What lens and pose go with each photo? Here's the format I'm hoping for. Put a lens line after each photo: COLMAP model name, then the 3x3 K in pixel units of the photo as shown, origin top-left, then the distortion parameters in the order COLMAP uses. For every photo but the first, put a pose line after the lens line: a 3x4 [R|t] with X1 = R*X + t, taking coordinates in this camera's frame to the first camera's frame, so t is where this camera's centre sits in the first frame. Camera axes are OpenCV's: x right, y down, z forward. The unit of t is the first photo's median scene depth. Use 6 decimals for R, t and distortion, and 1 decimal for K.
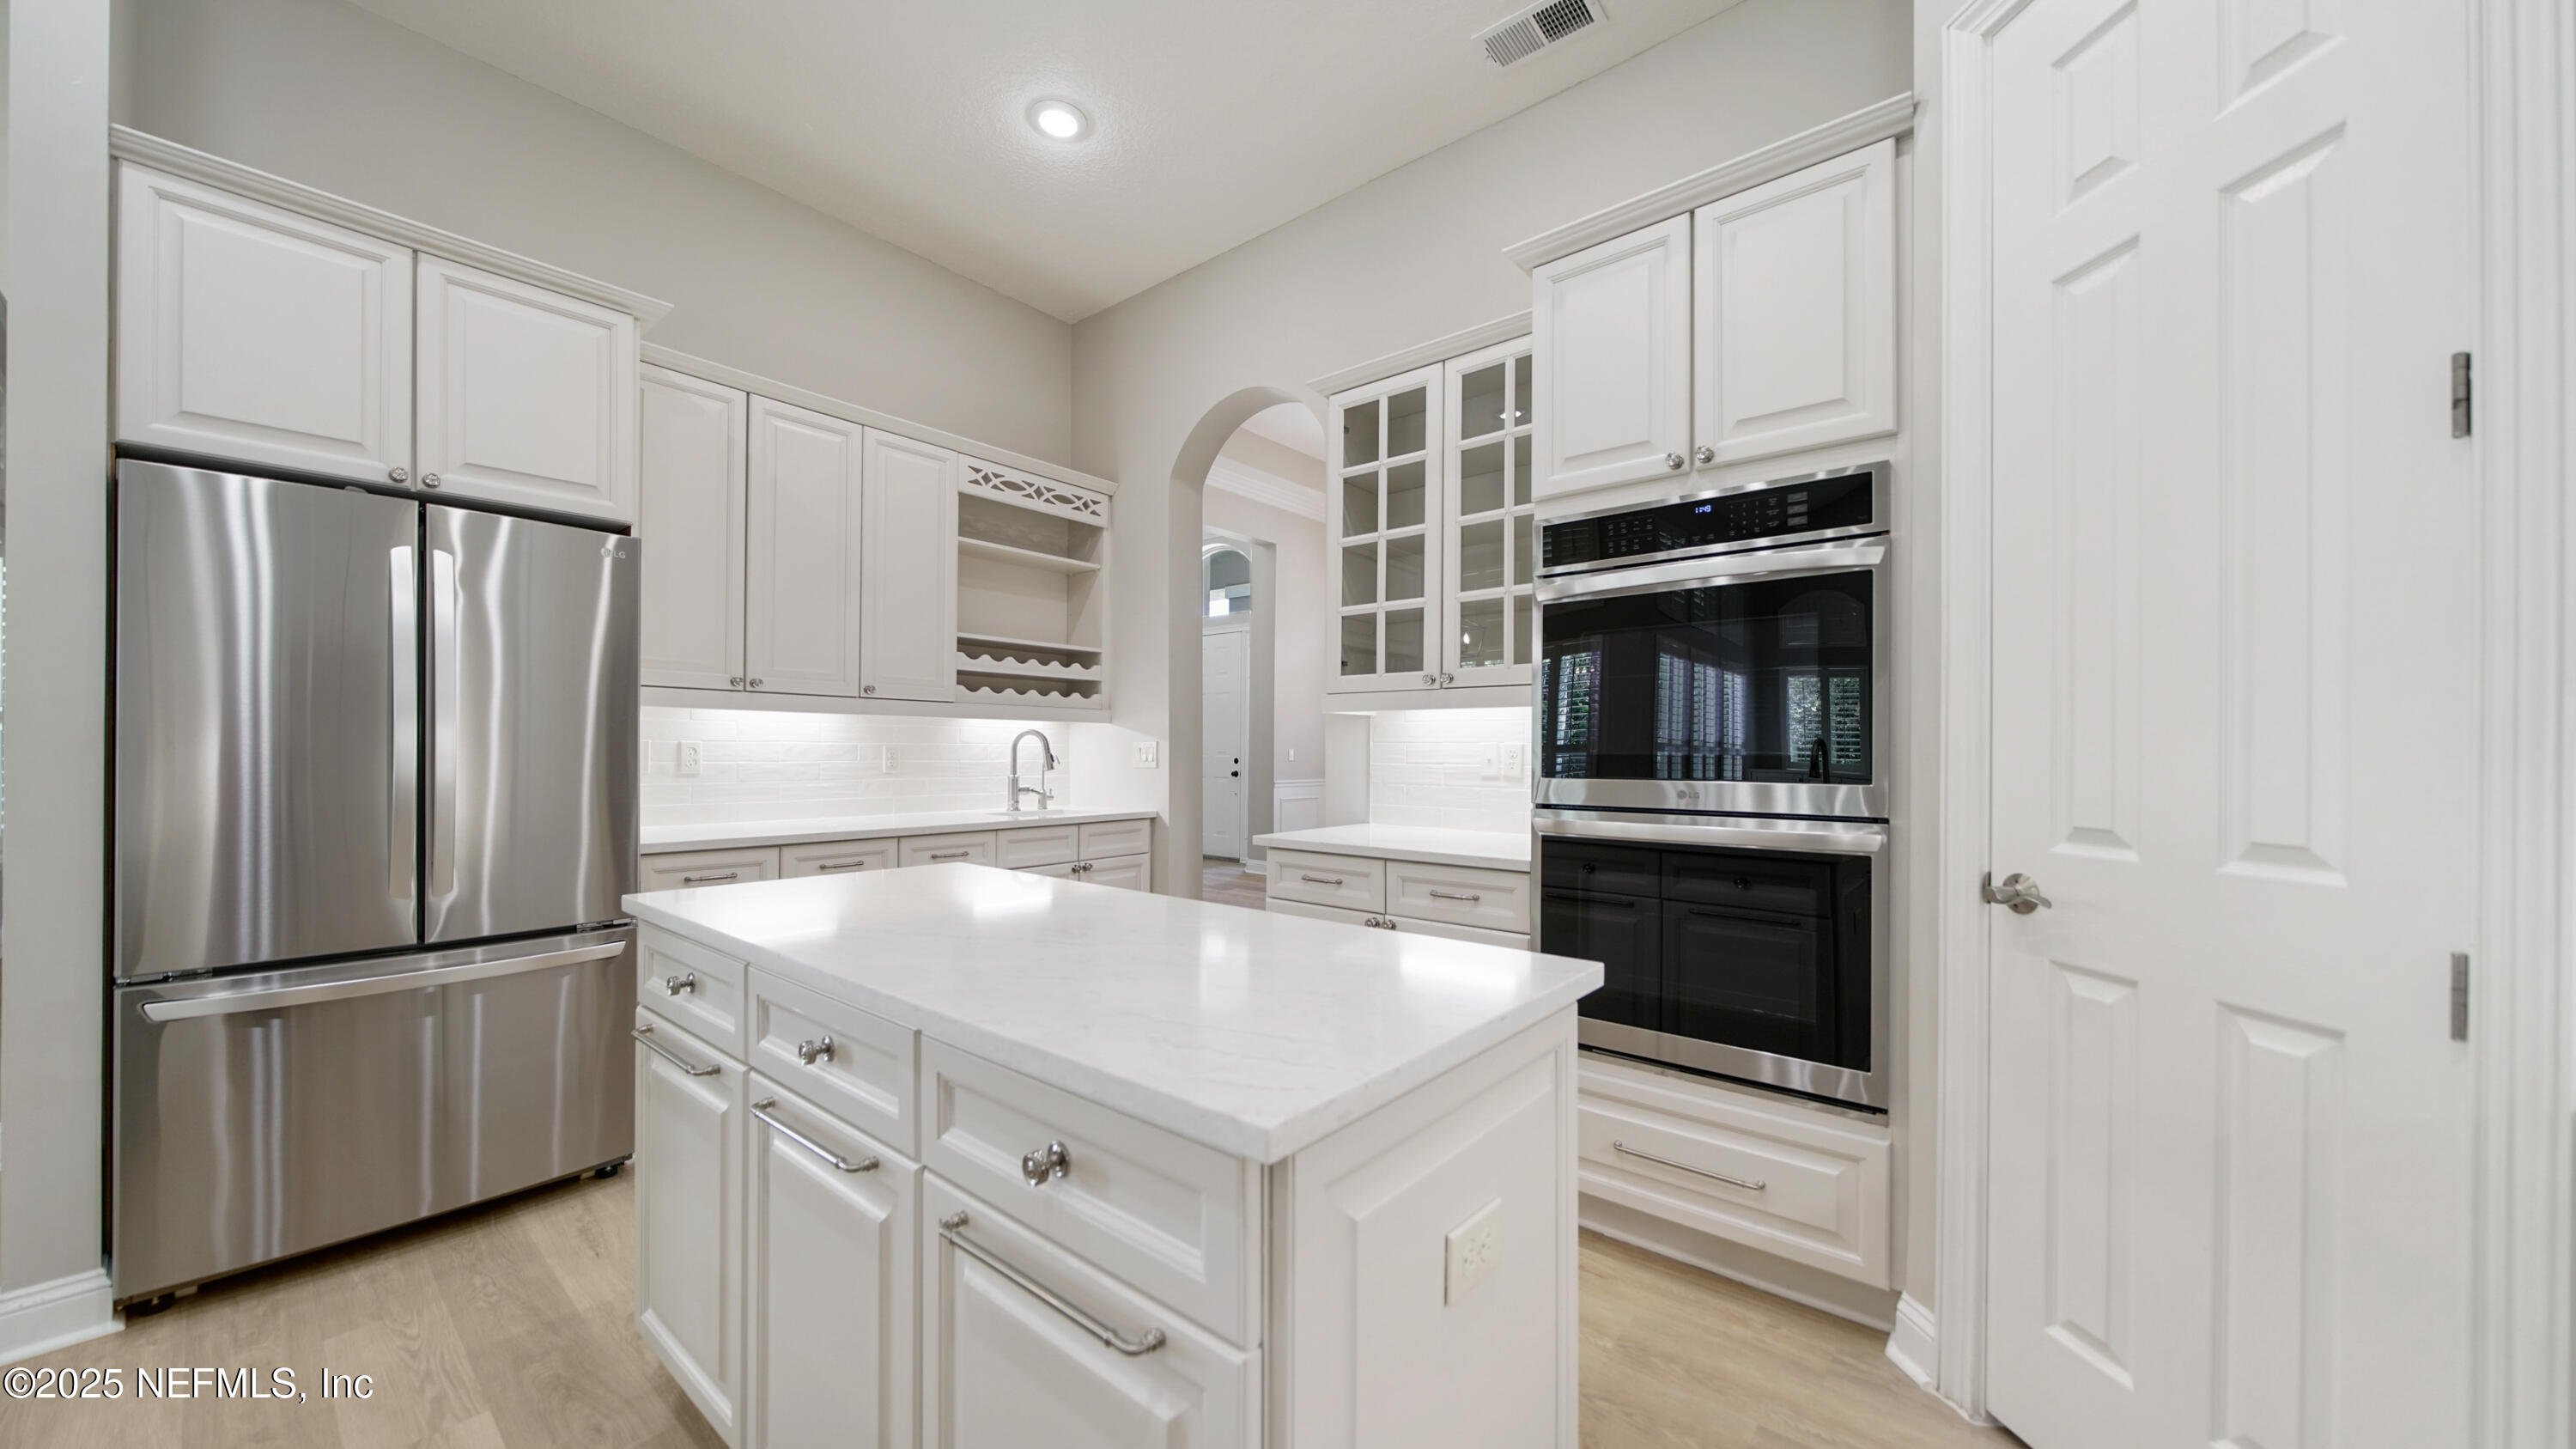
lens RADIAL K [[893.2, 0, 1283.6], [0, 893.2, 745.8], [0, 0, 1]] dist [-0.005220, -0.000182]
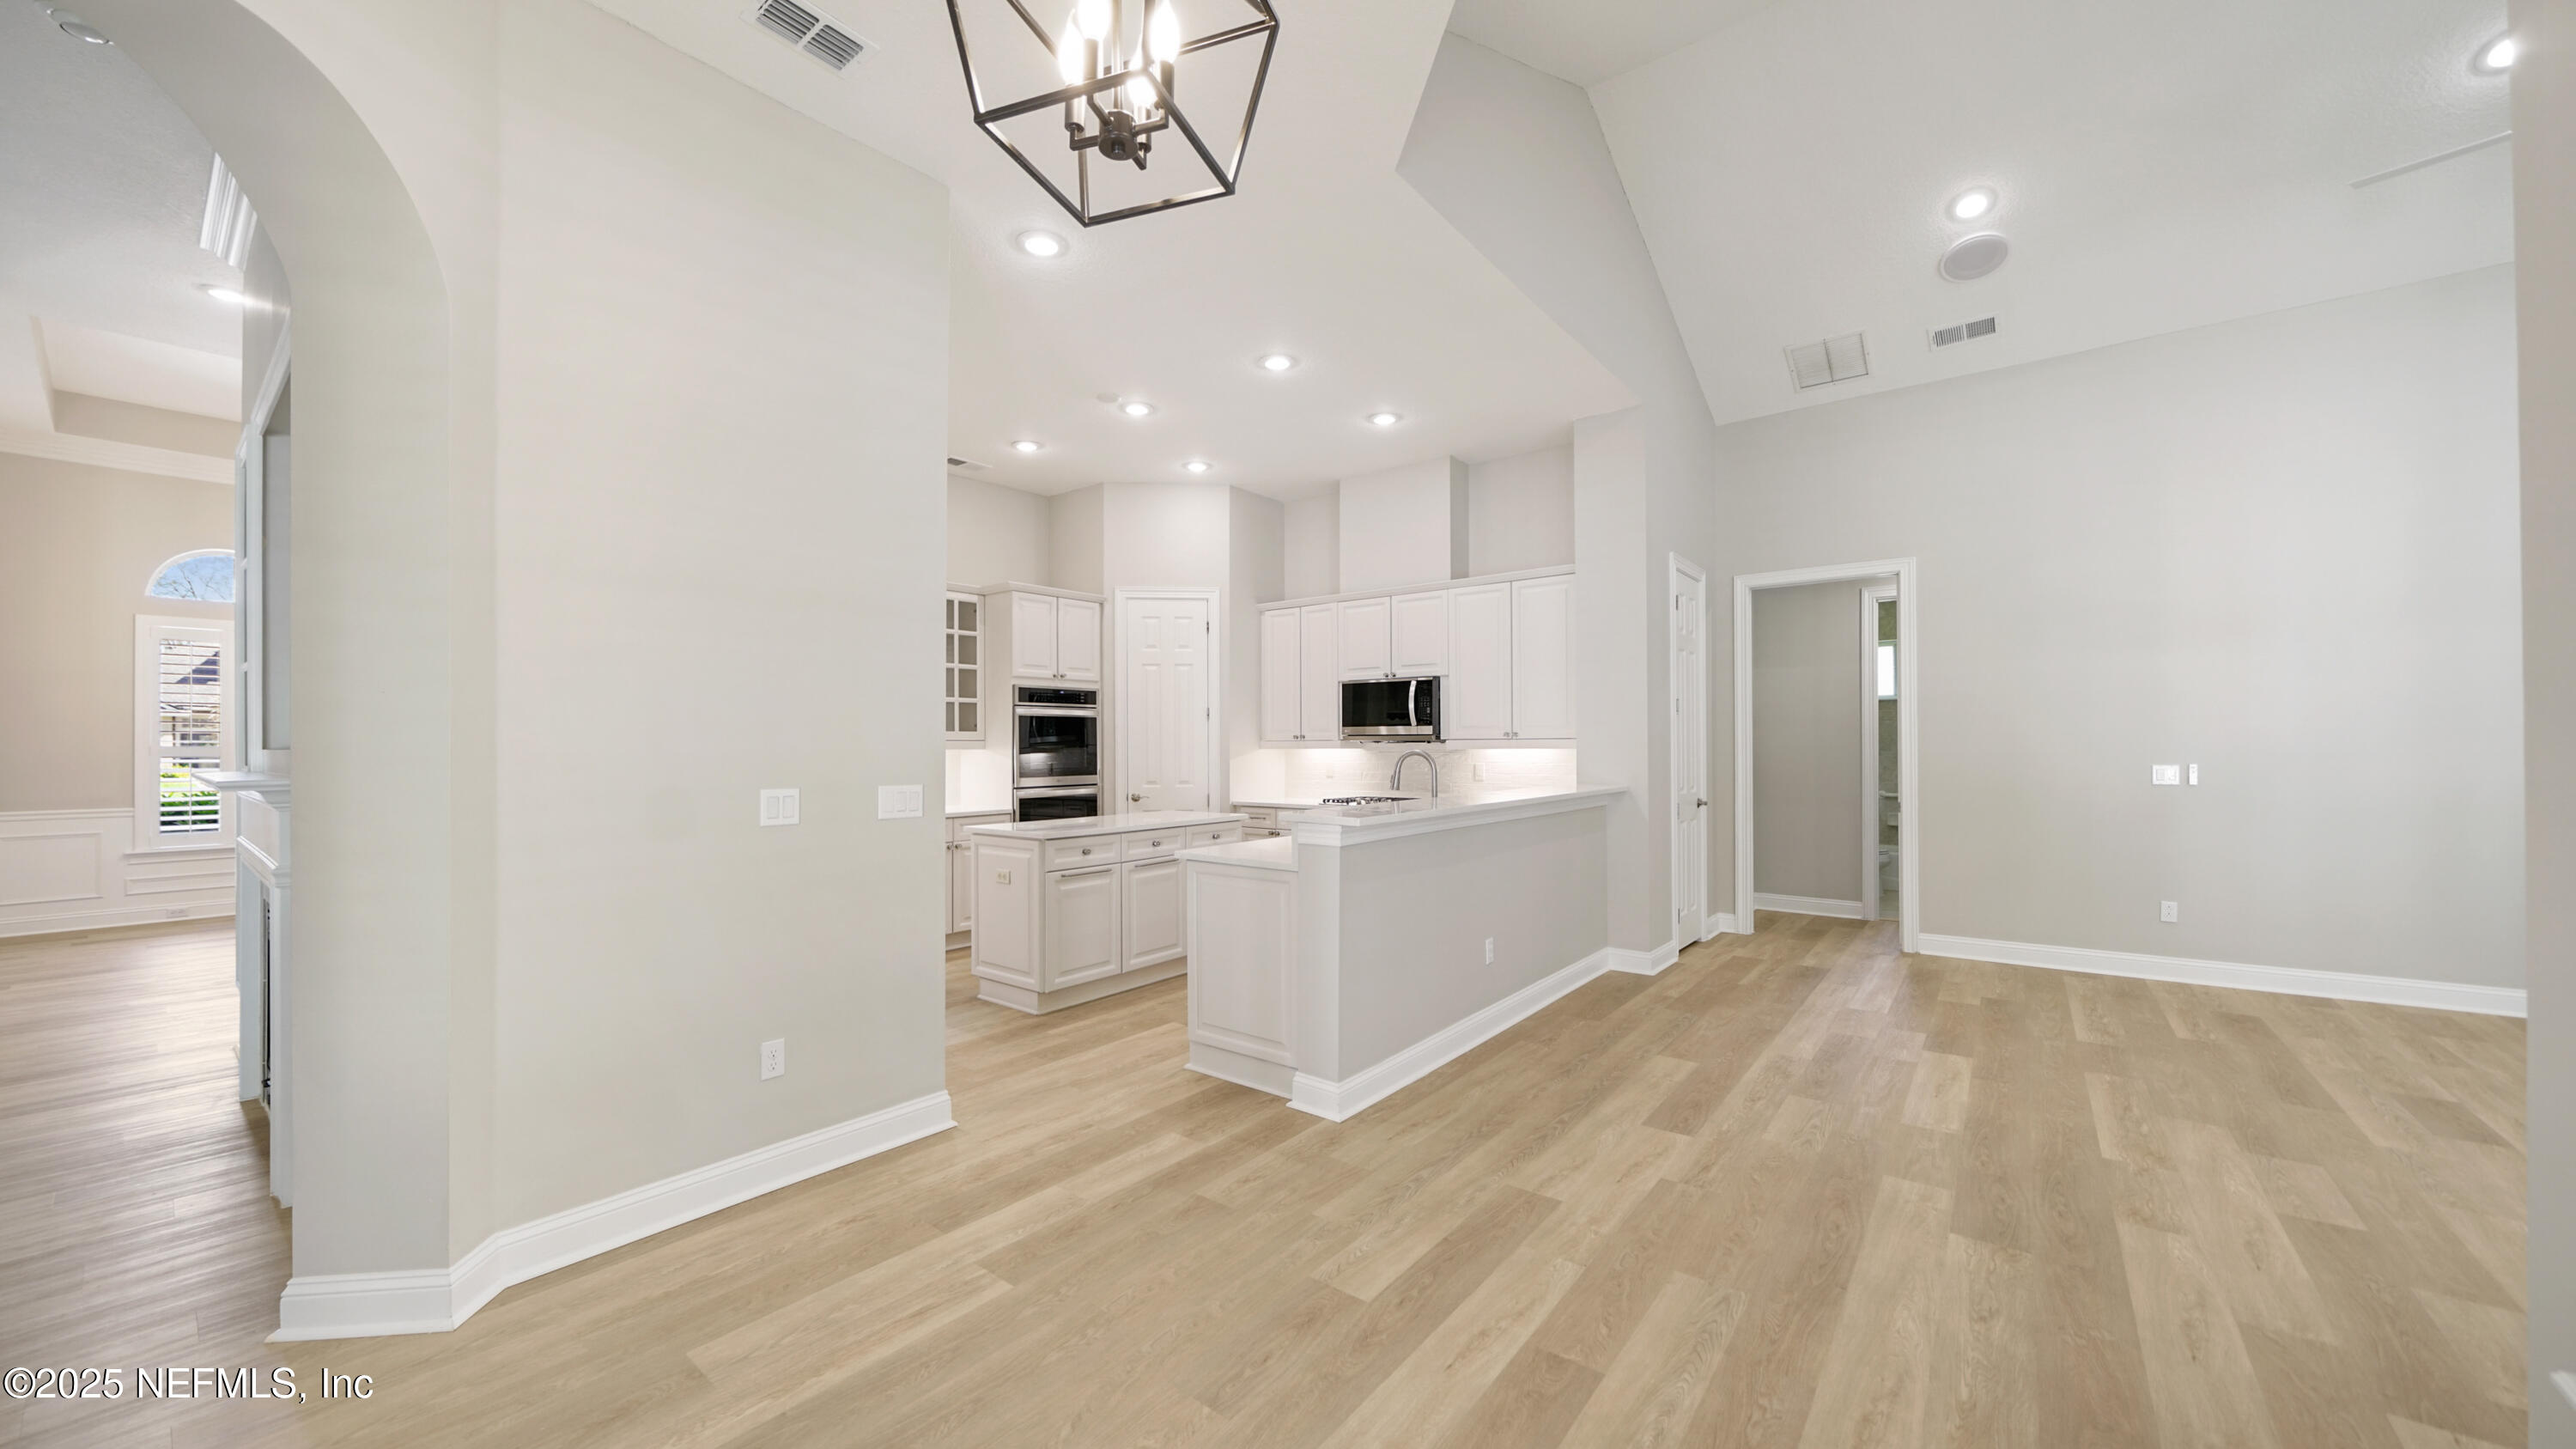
lens RADIAL K [[934.7, 0, 1278.6], [0, 934.7, 739.2], [0, 0, 1]] dist [-0.001128, -0.000015]
pose [[-0.021405, 0.001157, 0.999770, -1.938828], [-0.001796, 0.999998, -0.001196, -0.060812], [-0.999769, -0.001821, -0.021403, 0.188069]]
